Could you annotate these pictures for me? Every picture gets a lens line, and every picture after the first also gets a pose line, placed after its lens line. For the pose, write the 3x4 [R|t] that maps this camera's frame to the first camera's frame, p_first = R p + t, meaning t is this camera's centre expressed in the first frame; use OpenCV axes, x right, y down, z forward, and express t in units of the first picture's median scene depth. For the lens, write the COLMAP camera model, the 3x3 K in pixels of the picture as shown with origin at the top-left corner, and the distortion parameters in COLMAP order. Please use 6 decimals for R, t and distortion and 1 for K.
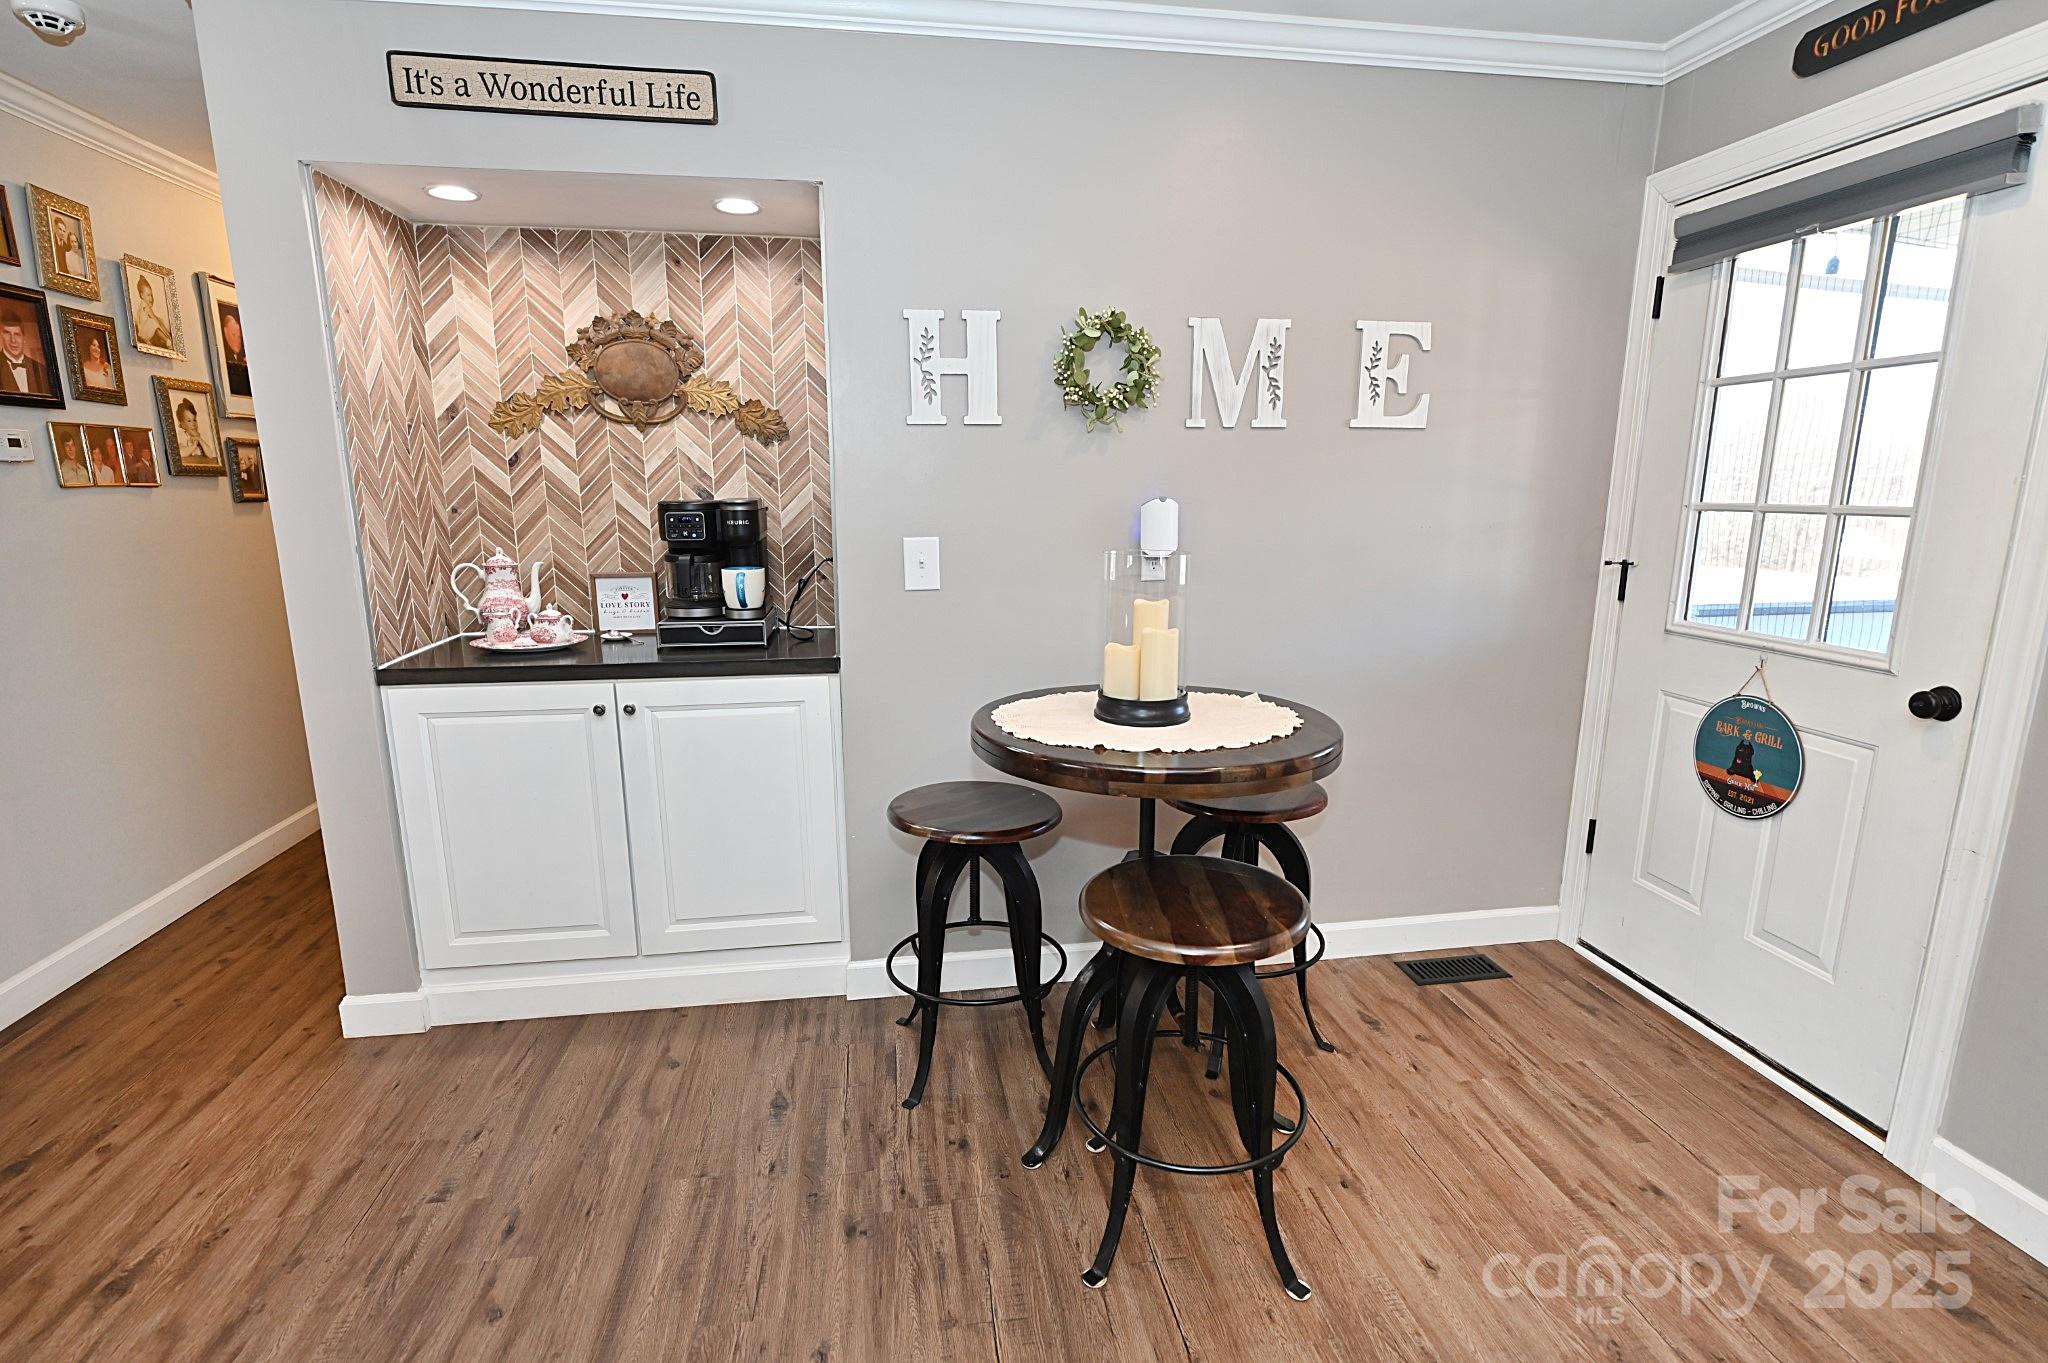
lens RADIAL K [[973.5, 0, 1023.9], [0, 973.5, 690.7], [0, 0, 1]] dist [-0.007658, -0.000559]
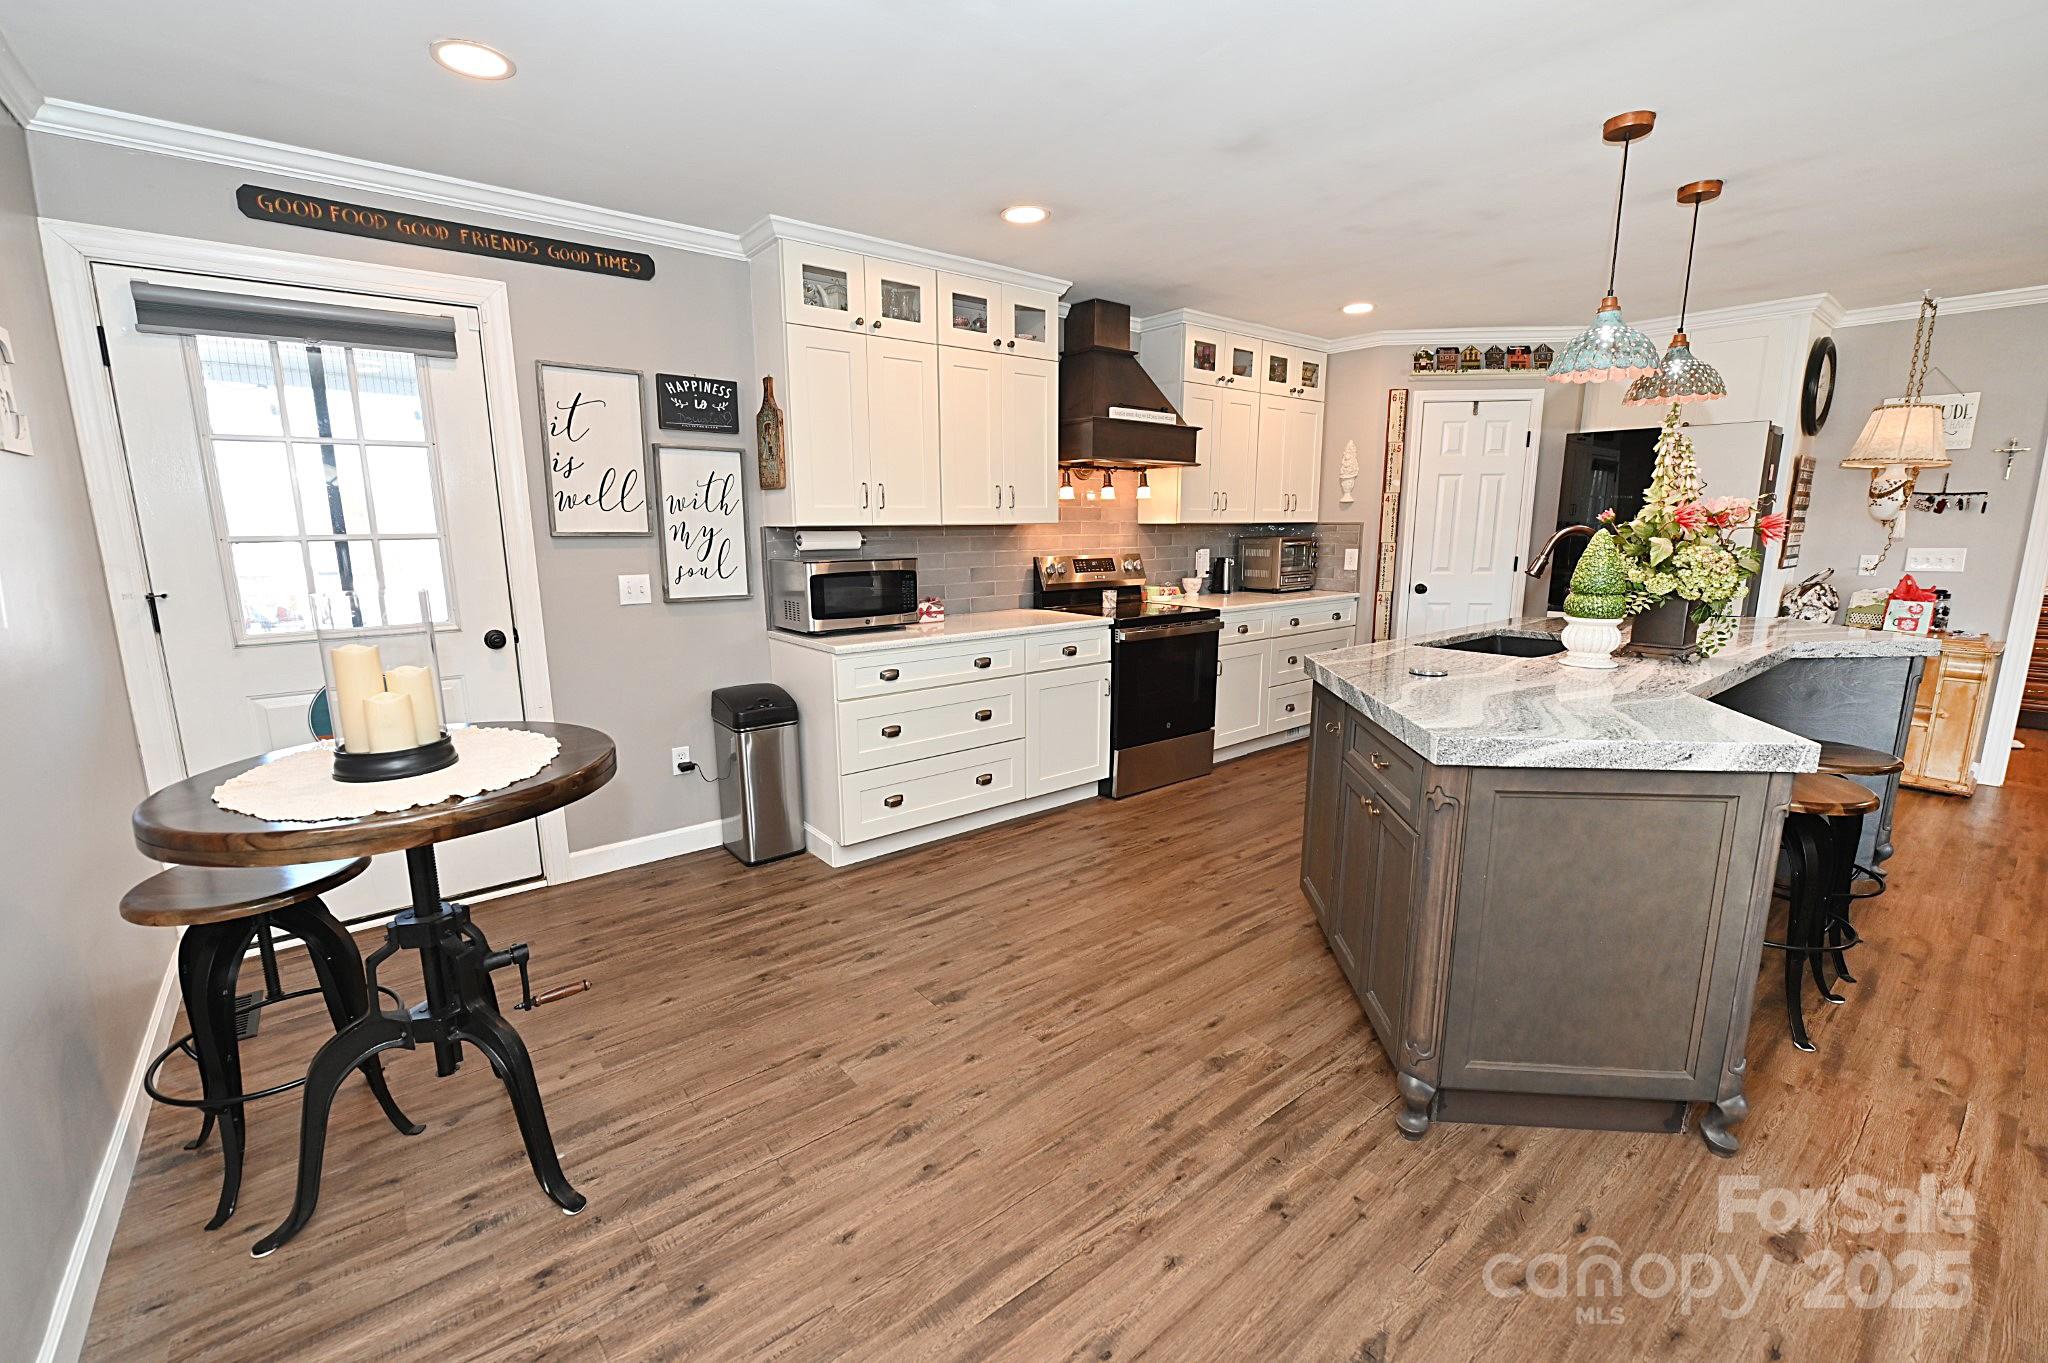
lens RADIAL K [[849.7, 0, 1016.7], [0, 849.7, 683.3], [0, 0, 1]] dist [-0.007513, -0.001471]
pose [[-0.496952, -0.163107, 0.852311, -0.712420], [0.186311, 0.939218, 0.288370, -0.145306], [-0.847542, 0.302101, -0.436358, 0.695222]]
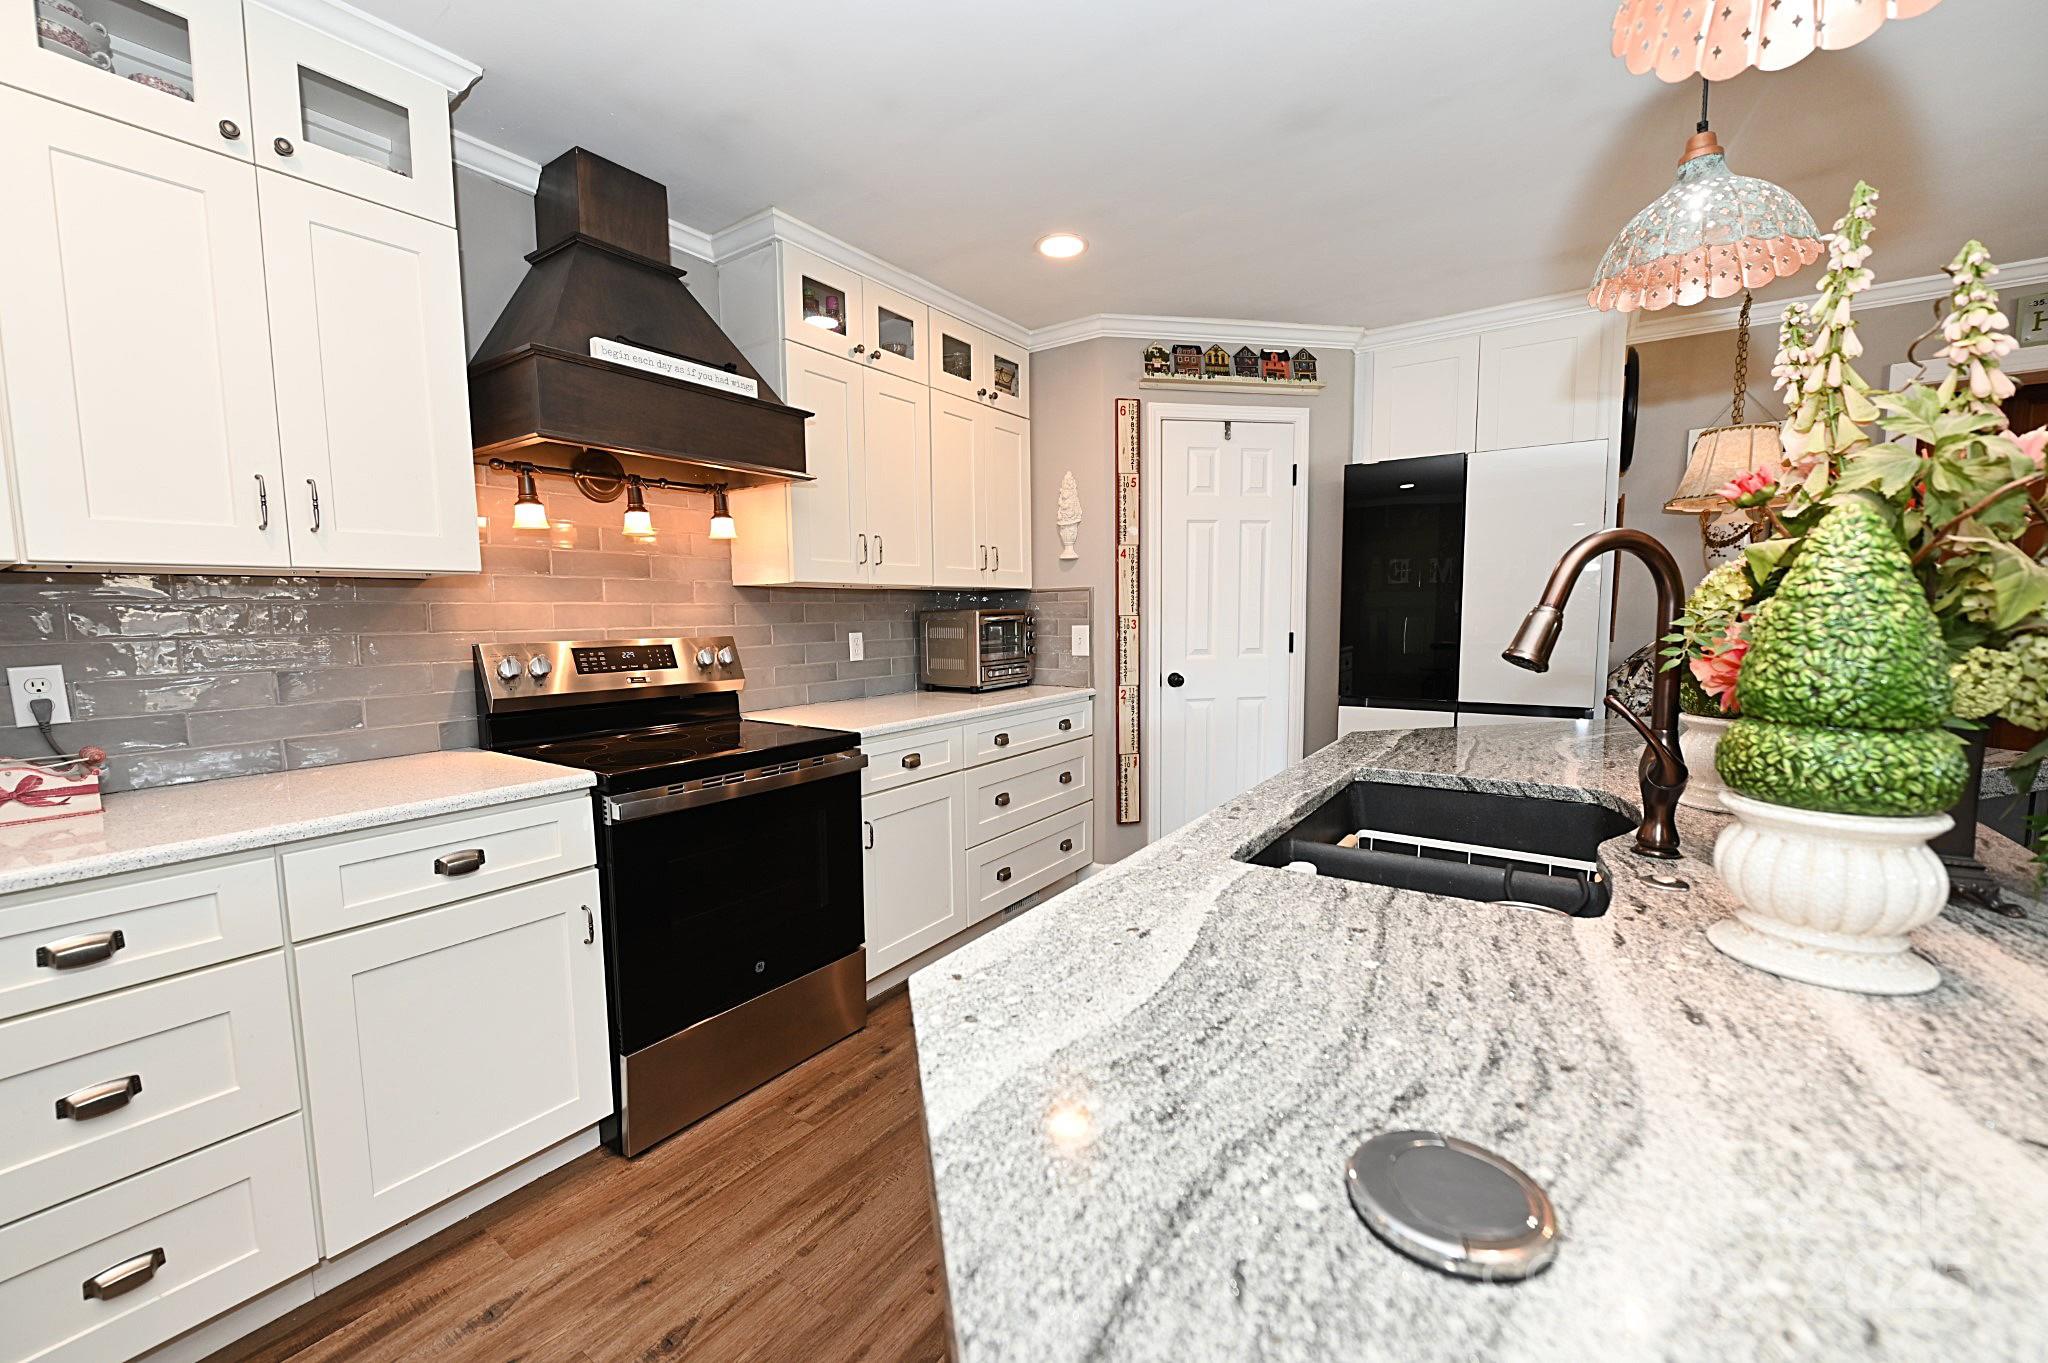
lens RADIAL K [[811.6, 0, 1016.5], [0, 811.6, 688.0], [0, 0, 1]] dist [-0.007785, -0.000874]
pose [[-0.719981, -0.060163, 0.691381, -0.136998], [0.155874, 0.956763, 0.245578, 0.057952], [-0.676262, 0.284580, -0.679473, -0.015993]]
